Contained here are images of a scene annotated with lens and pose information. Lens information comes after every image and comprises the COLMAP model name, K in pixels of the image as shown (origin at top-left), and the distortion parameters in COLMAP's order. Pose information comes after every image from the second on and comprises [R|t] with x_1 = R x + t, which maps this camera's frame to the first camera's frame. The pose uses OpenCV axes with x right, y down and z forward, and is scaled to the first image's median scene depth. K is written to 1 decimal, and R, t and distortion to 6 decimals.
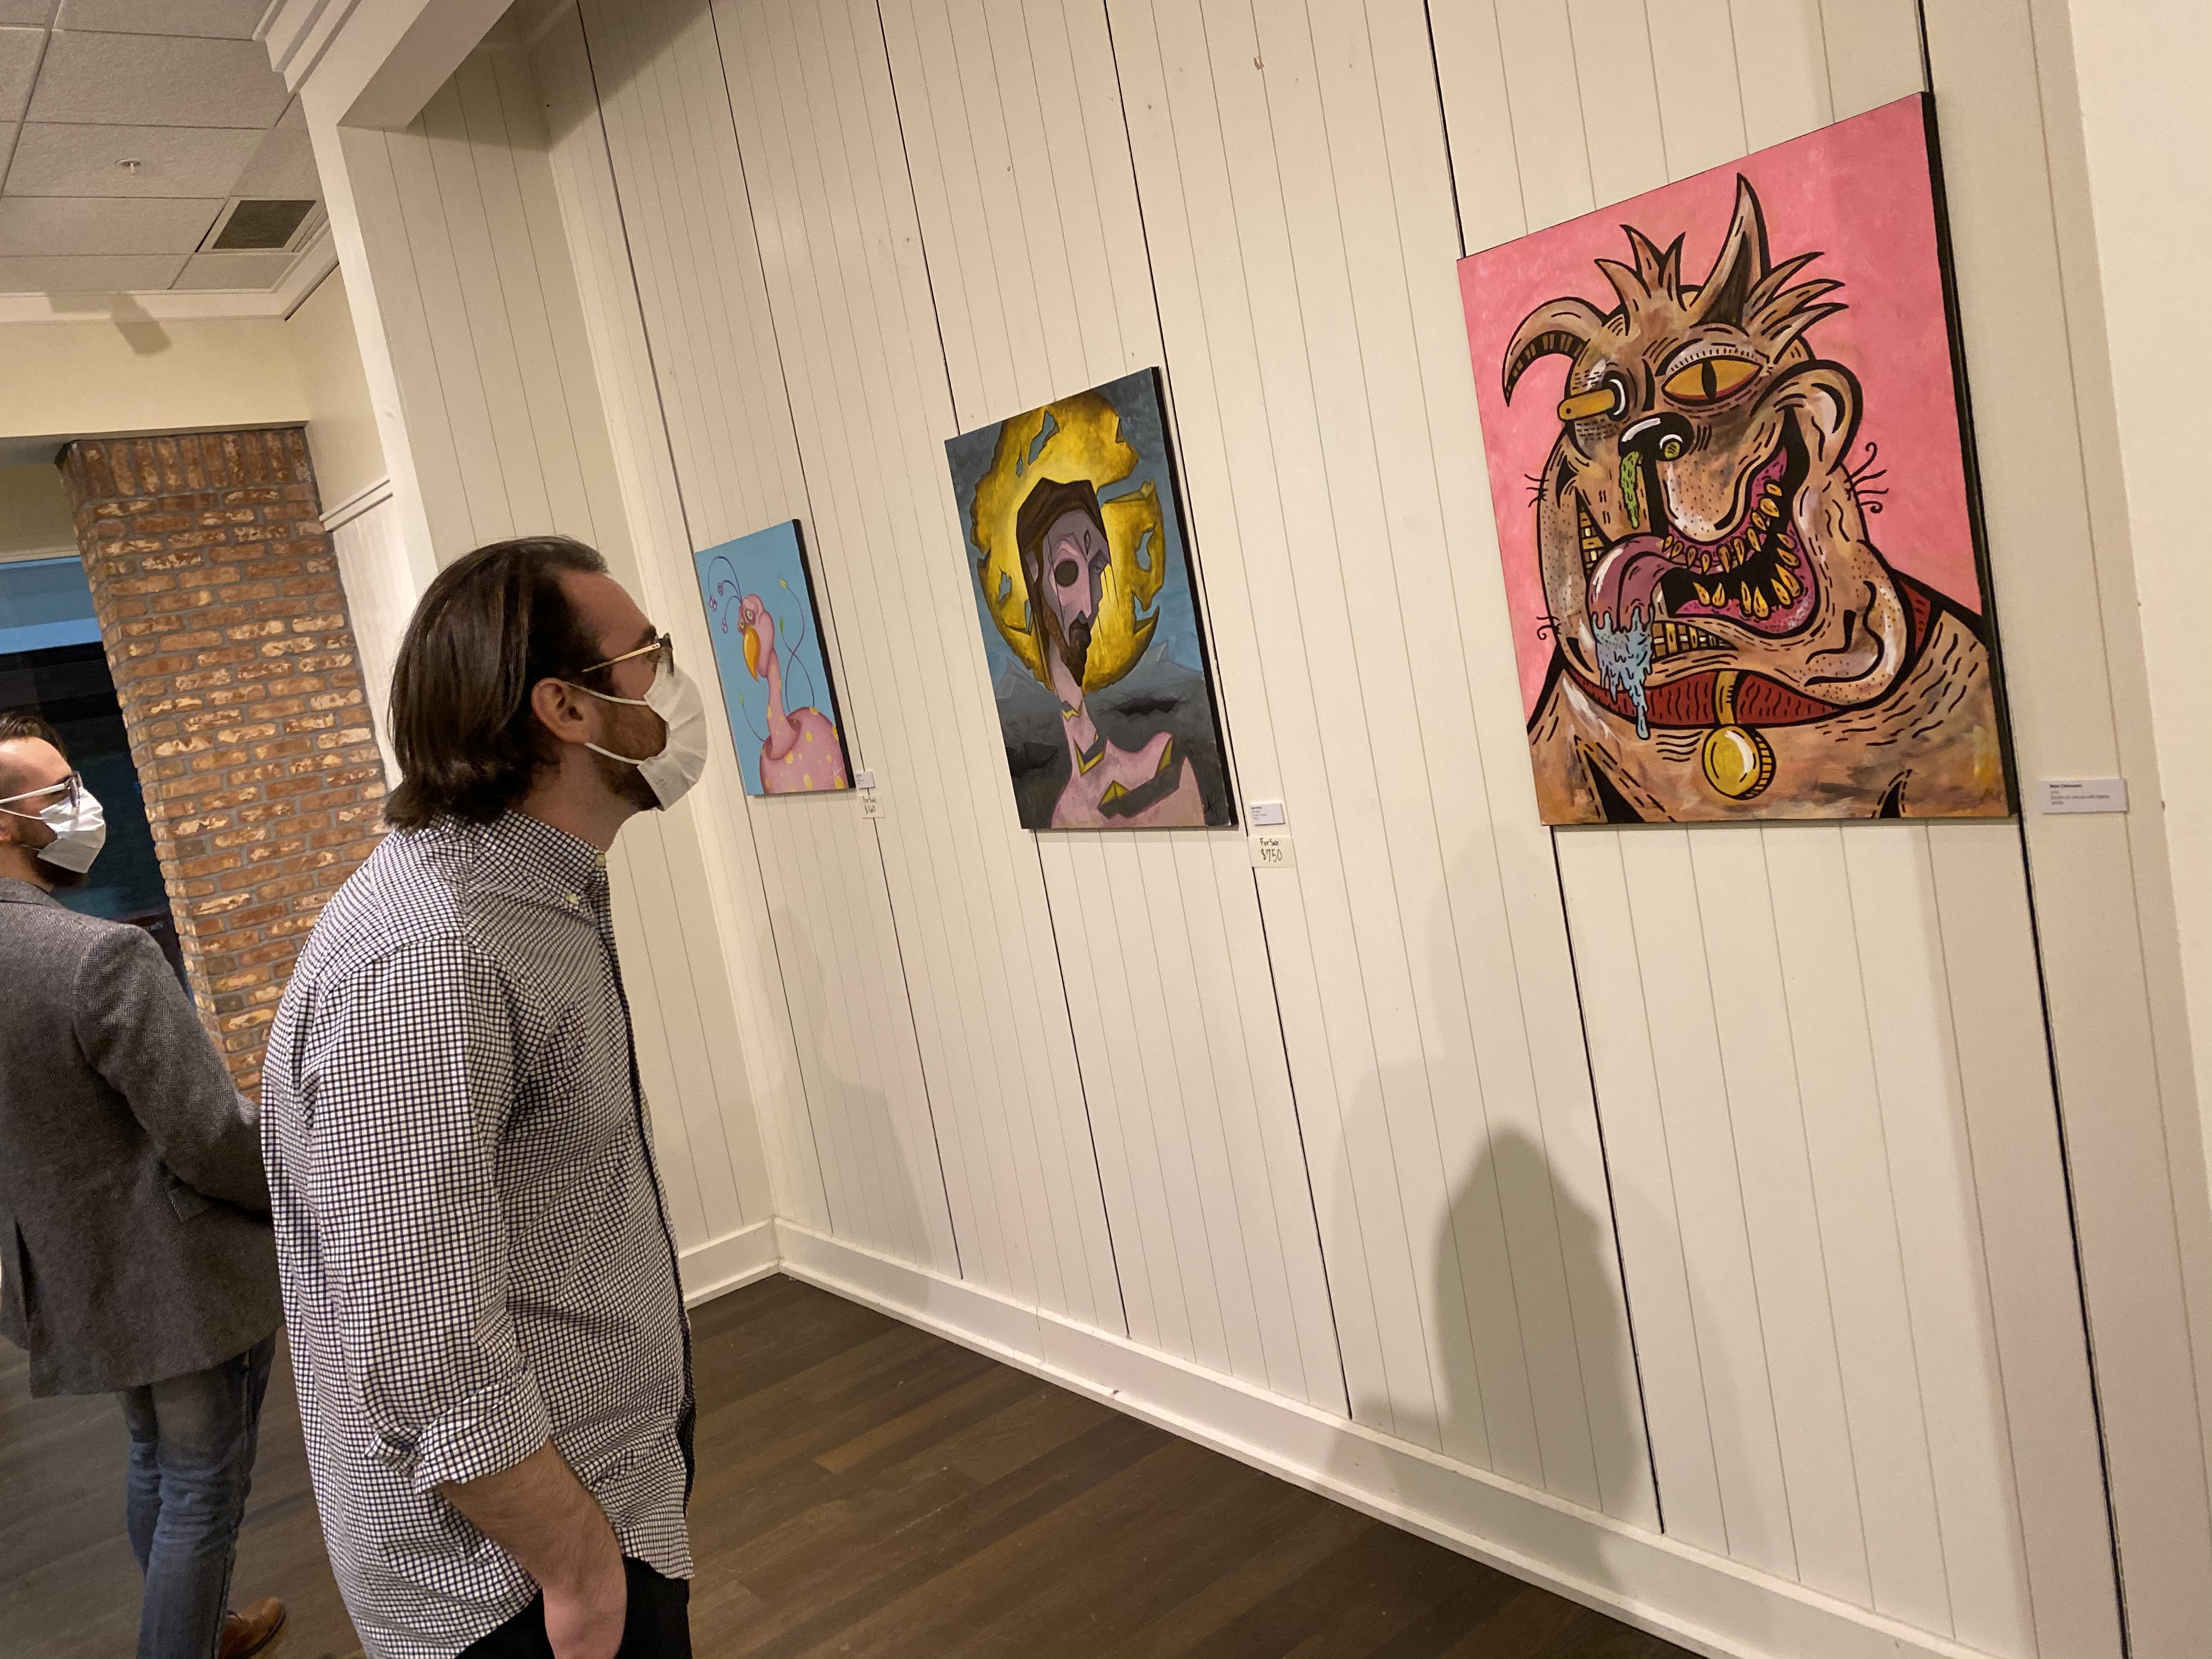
lens RADIAL K [[1662.7, 0, 1112.8], [0, 1662.7, 830.3], [0, 0, 1]] dist [0.012837, 0.003067]
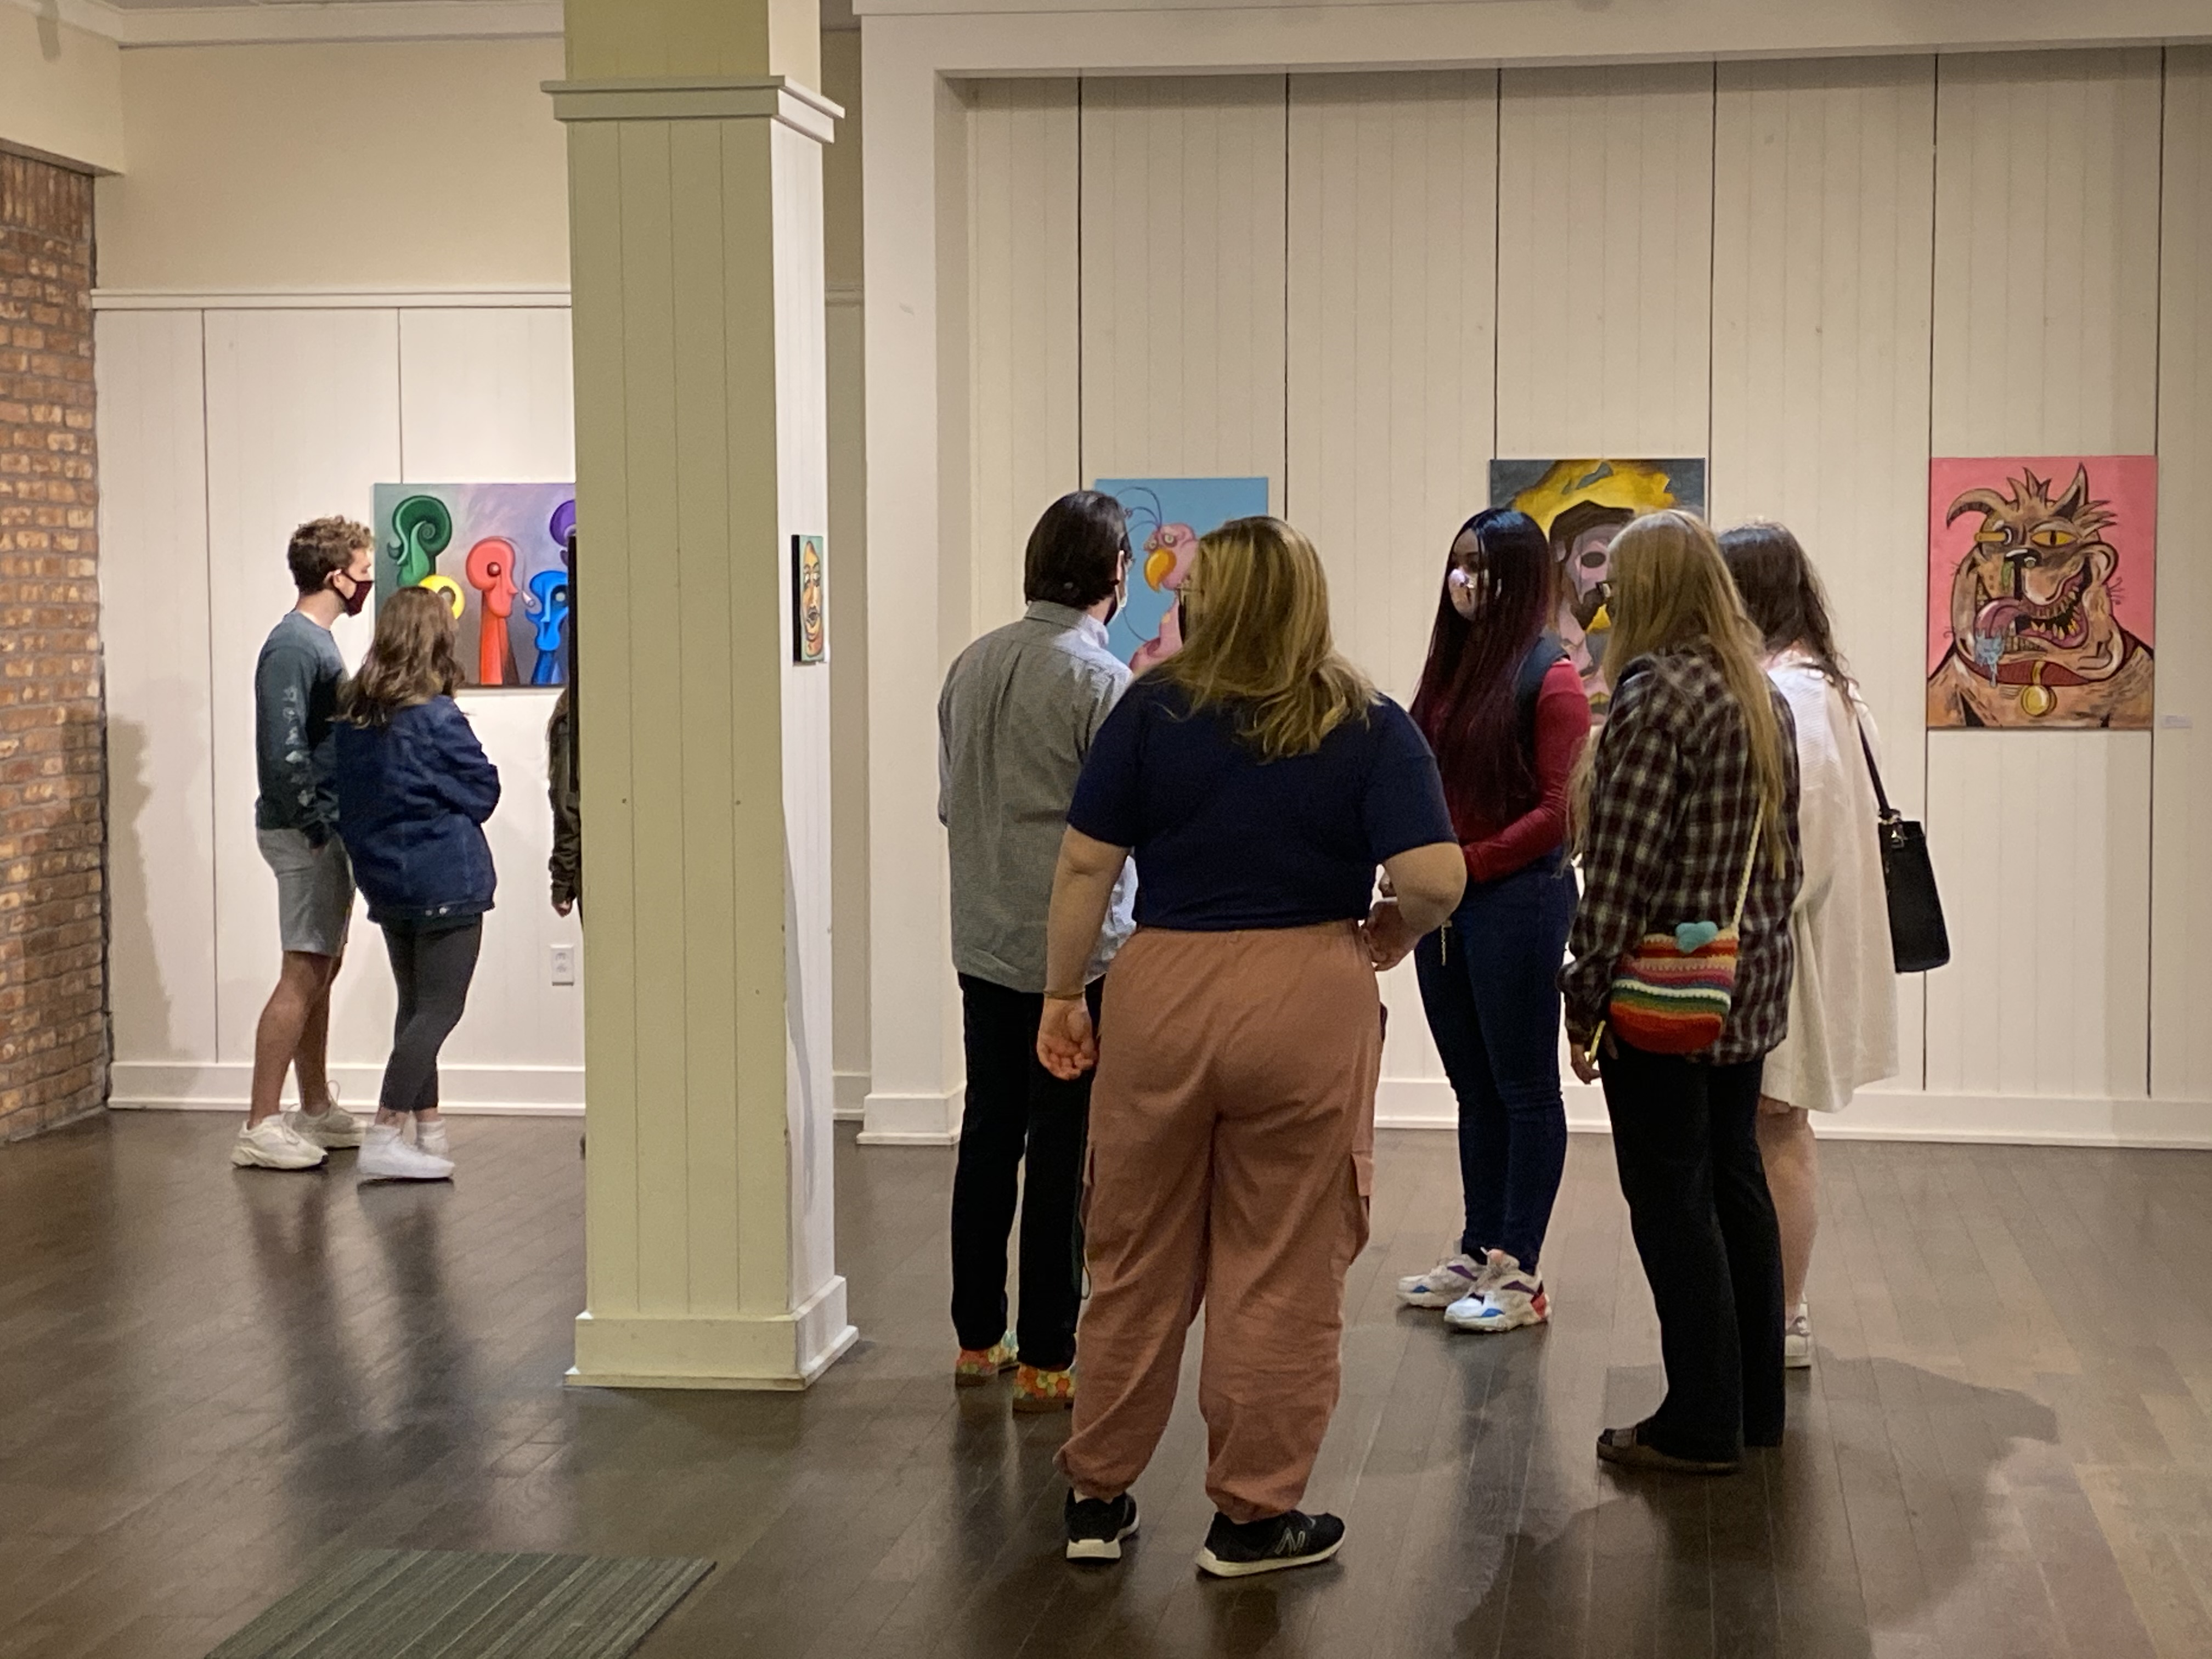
lens RADIAL K [[3640.5, 0, 1104.7], [0, 3640.5, 829.0], [0, 0, 1]] dist [0.049936, 0.000000]
pose [[0.728502, 0.143408, 0.669864, -3.928689], [-0.046506, 0.985940, -0.160498, 1.005567], [-0.683463, 0.085771, 0.724929, -1.768948]]
